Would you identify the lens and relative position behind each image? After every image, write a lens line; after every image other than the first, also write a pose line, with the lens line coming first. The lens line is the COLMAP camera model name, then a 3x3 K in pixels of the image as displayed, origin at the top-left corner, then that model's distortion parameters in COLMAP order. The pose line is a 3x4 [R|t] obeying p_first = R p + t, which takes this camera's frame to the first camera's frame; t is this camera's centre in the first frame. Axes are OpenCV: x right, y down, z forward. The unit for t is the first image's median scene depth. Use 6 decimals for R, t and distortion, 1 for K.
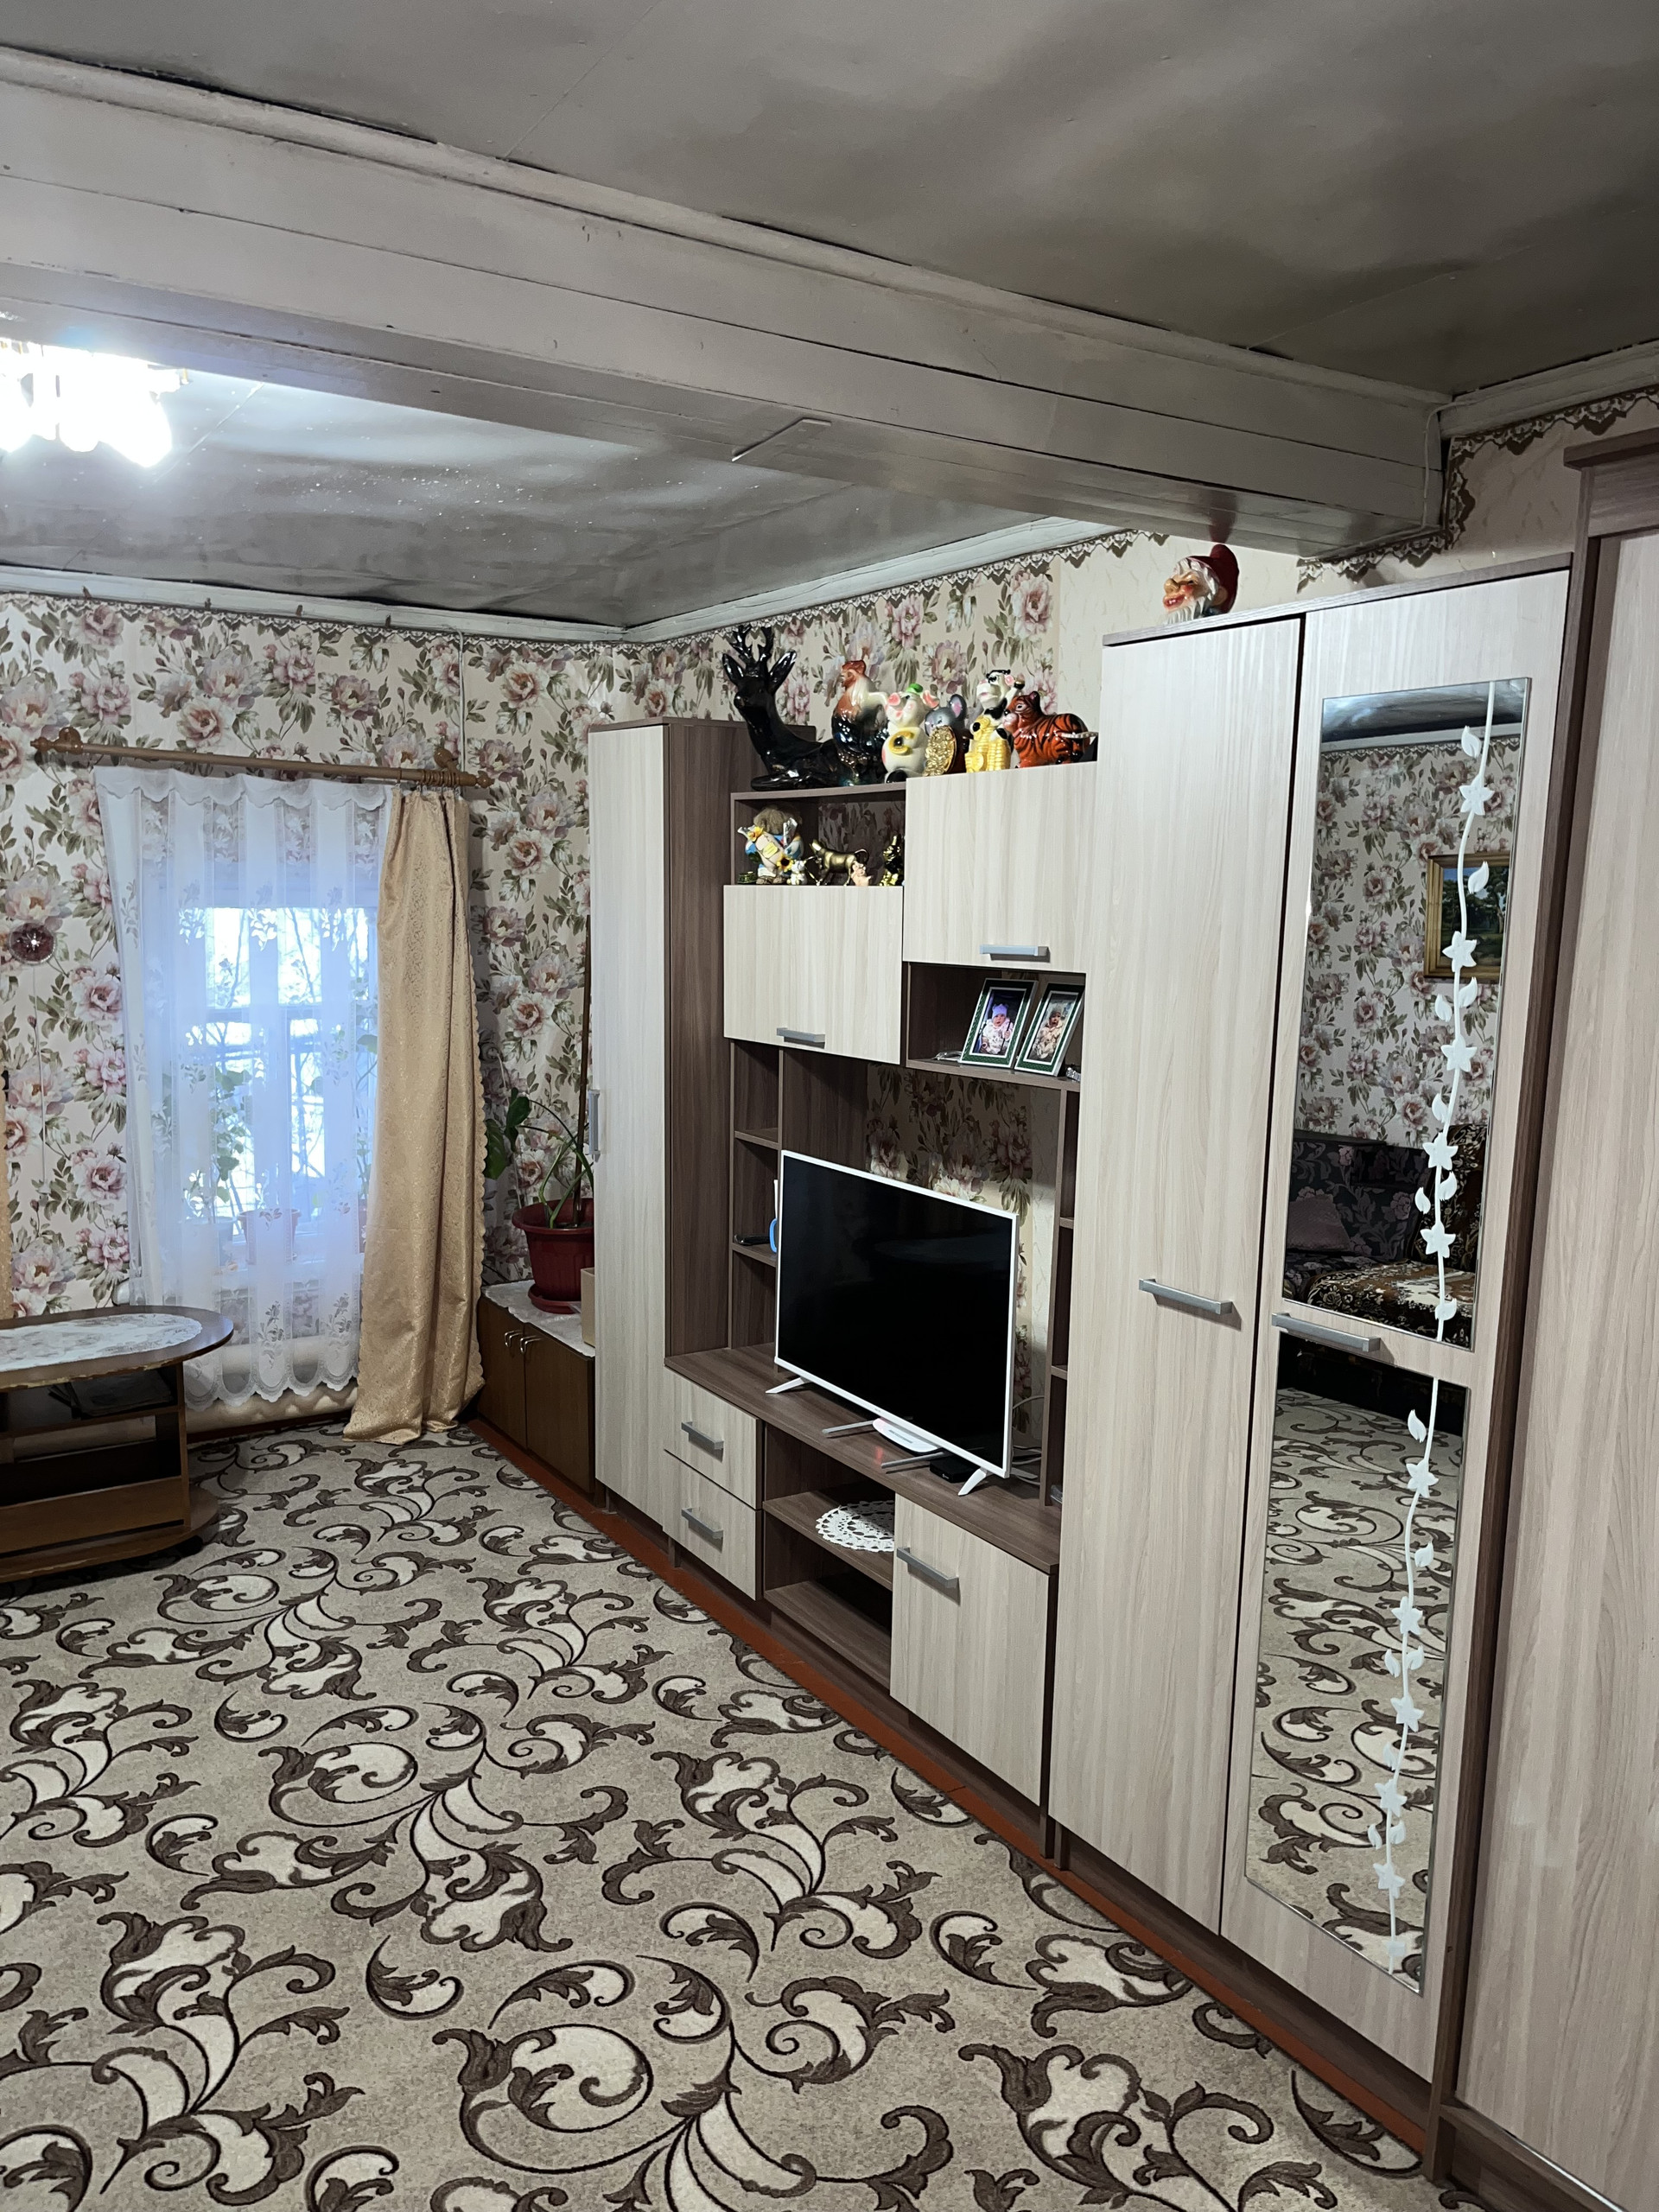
lens RADIAL K [[1672.5, 0, 830.4], [0, 1672.5, 1106.9], [0, 0, 1]] dist [0.035034, -0.033717]
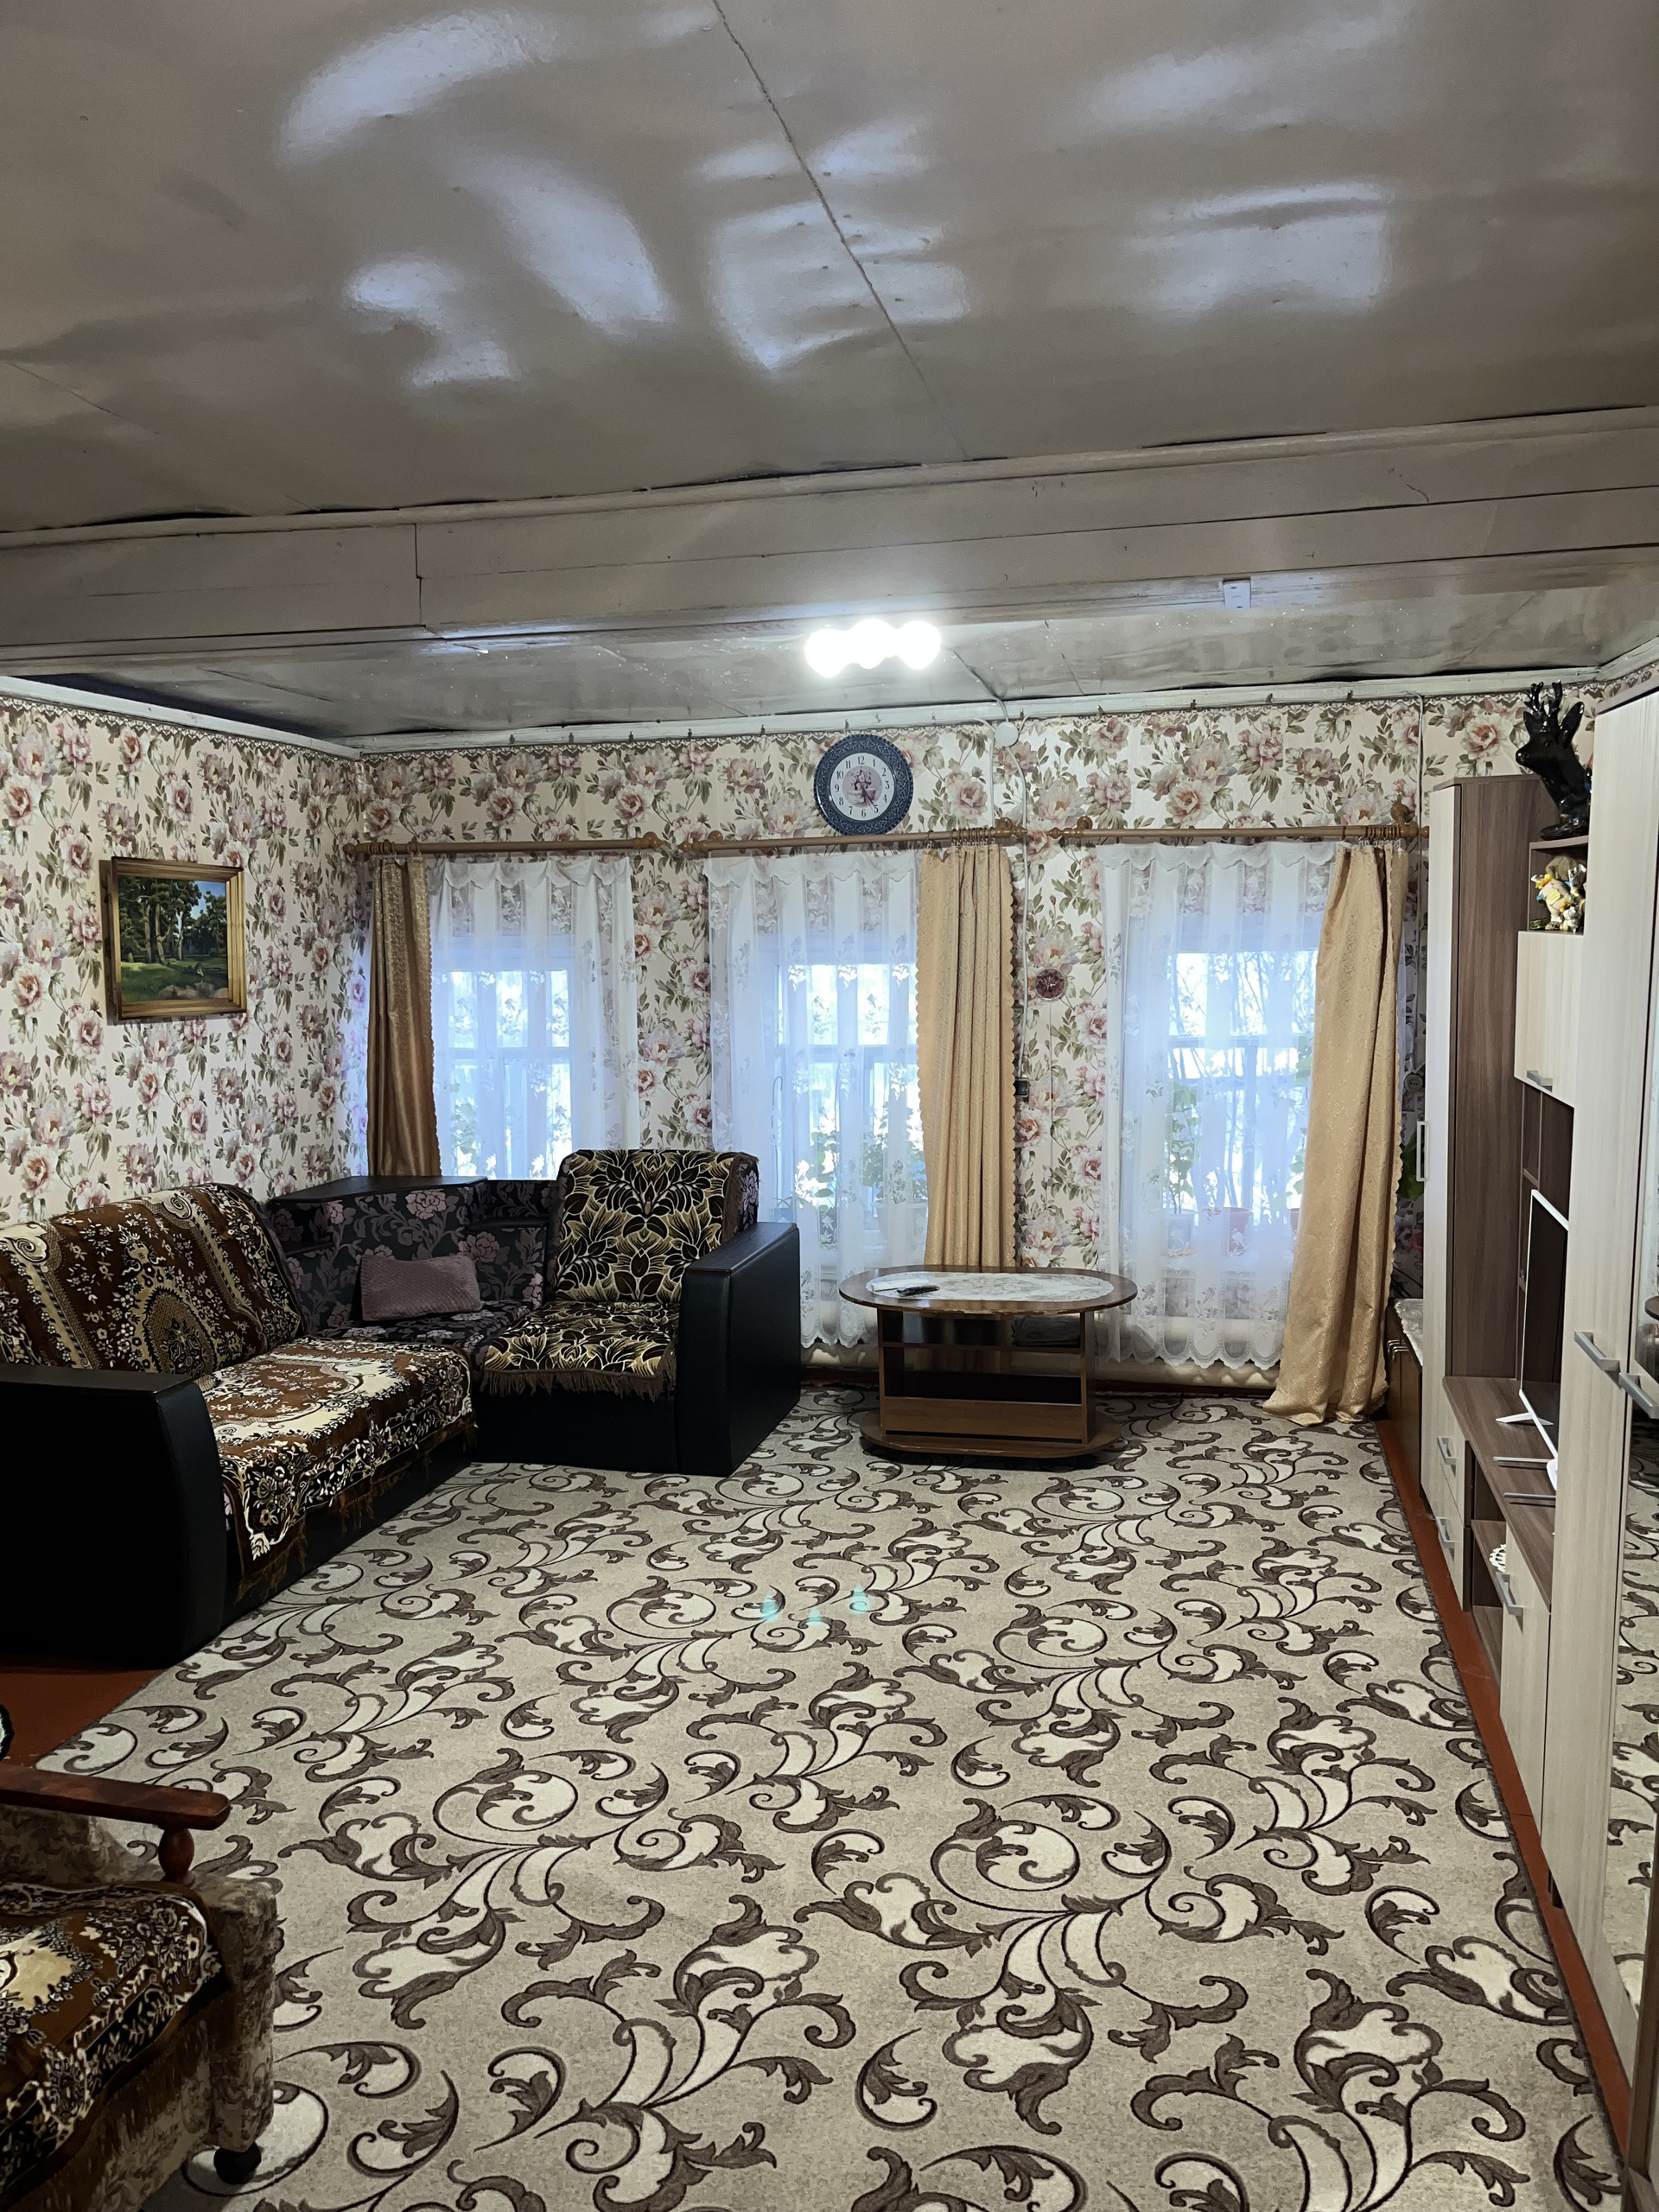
lens RADIAL K [[1672.5, 0, 843.4], [0, 1672.5, 1107.7], [0, 0, 1]] dist [0.035034, -0.033717]
pose [[0.707222, 0.053595, -0.704957, 0.324732], [-0.059777, 0.998085, 0.015912, -0.012611], [0.704460, 0.030887, 0.709071, -0.028331]]
